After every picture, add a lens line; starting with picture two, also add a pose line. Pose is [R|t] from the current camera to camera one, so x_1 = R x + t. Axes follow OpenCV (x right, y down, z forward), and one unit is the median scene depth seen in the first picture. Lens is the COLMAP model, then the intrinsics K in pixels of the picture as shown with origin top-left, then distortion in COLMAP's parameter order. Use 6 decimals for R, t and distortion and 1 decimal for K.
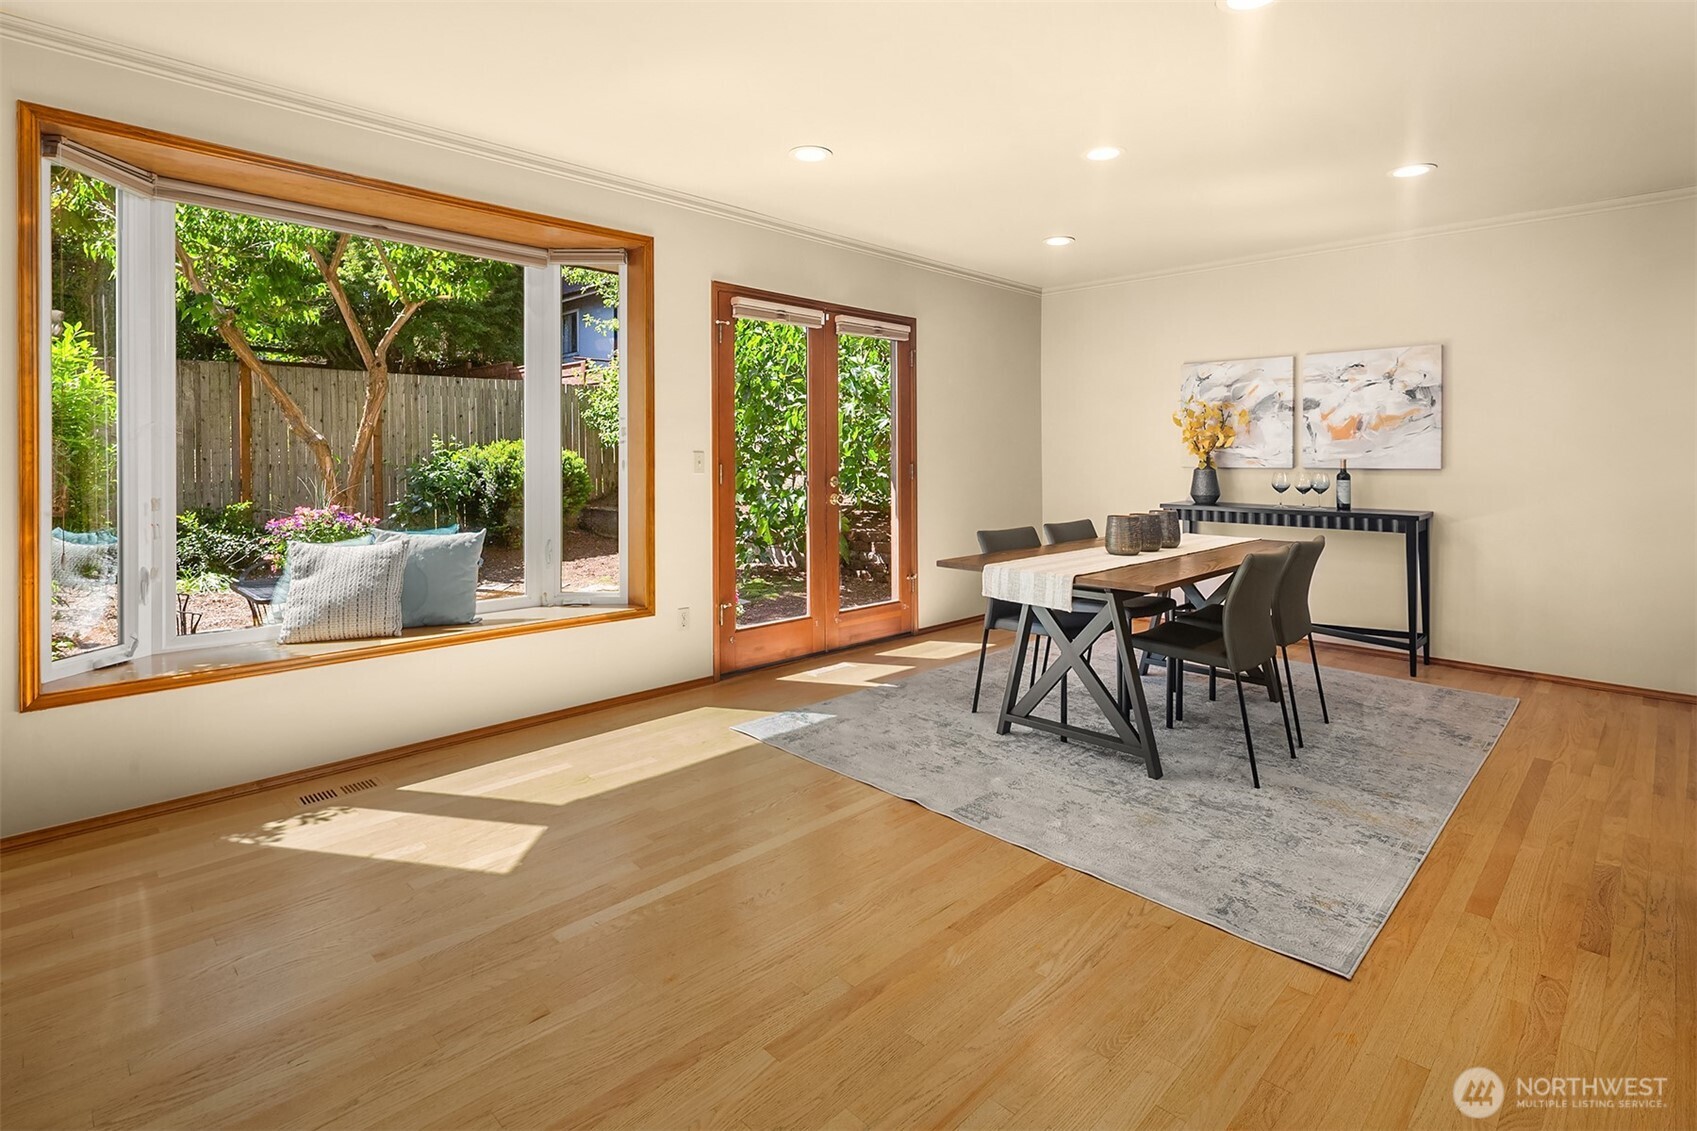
lens RADIAL K [[837.9, 0, 842.6], [0, 837.9, 455.7], [0, 0, 1]] dist [-0.003823, -0.004506]
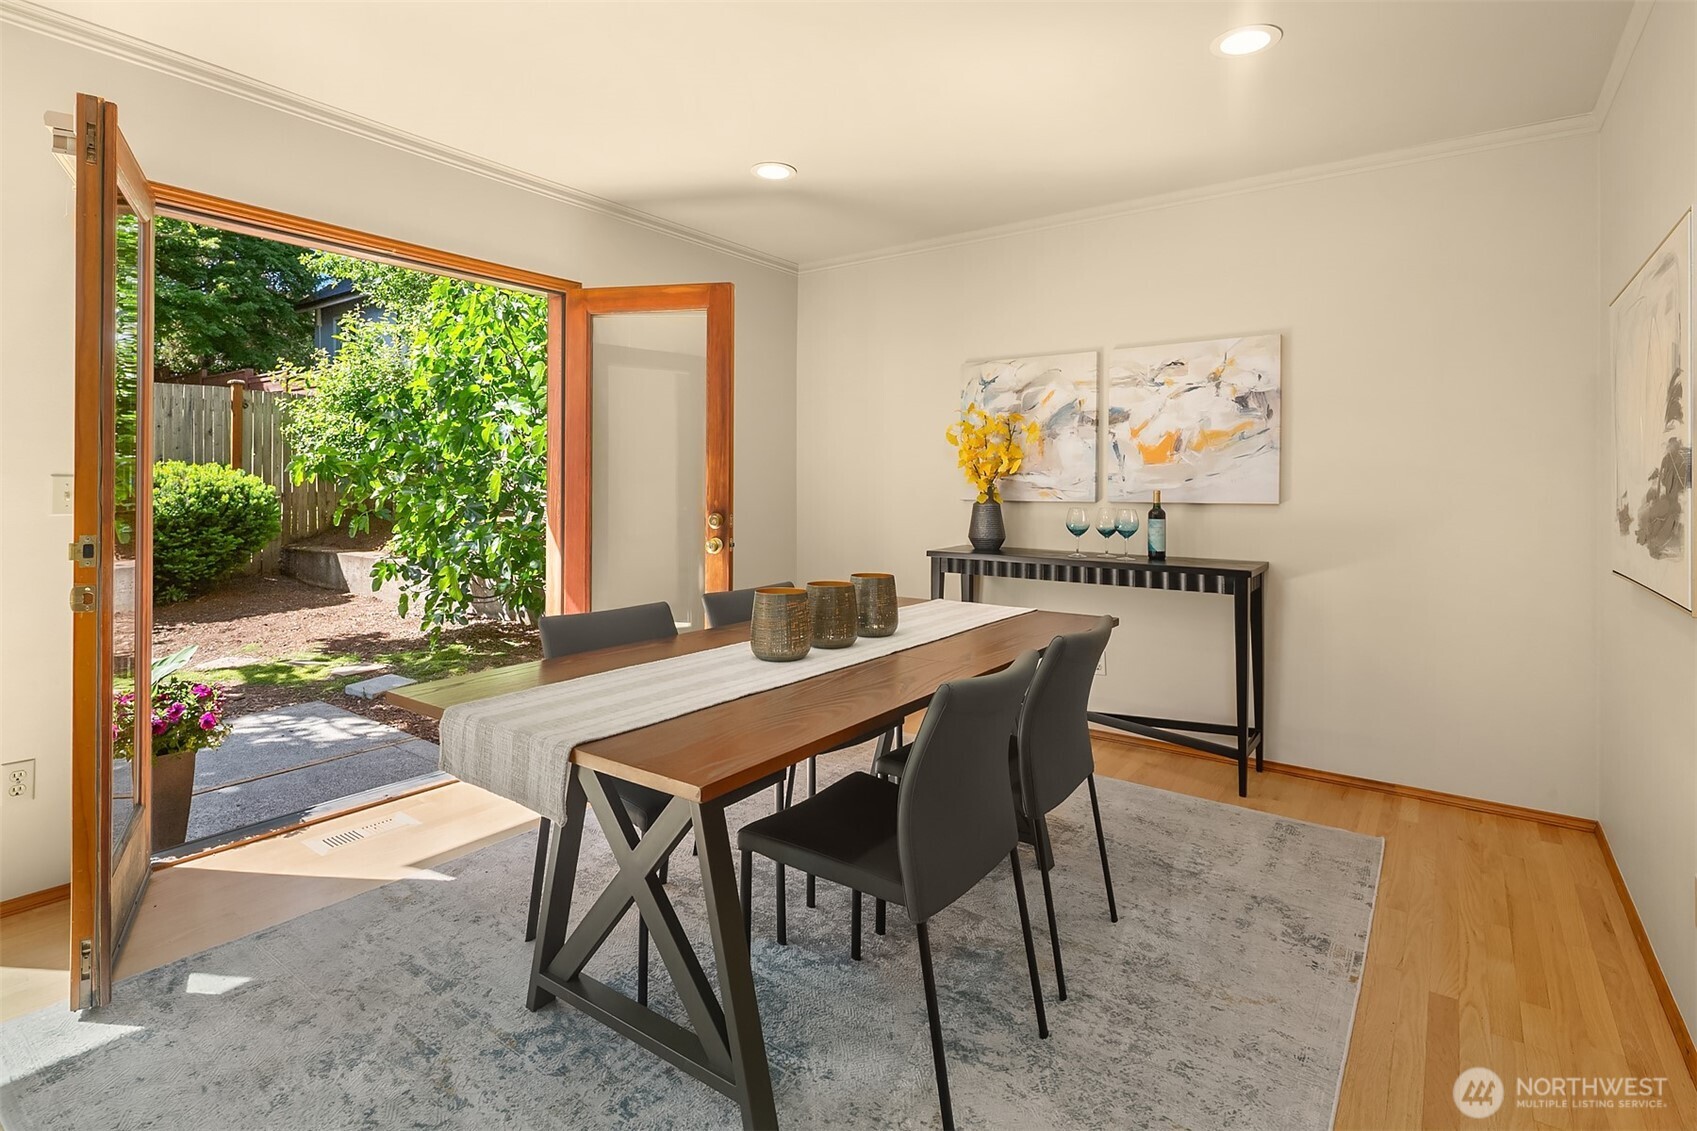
lens RADIAL K [[837.9, 0, 849.5], [0, 837.9, 488.3], [0, 0, 1]] dist [-0.003823, -0.004506]
pose [[0.987469, 0.002257, 0.157798, 0.218303], [-0.003047, 0.999984, 0.004769, -0.000171], [-0.157785, -0.005190, 0.987460, 0.319989]]
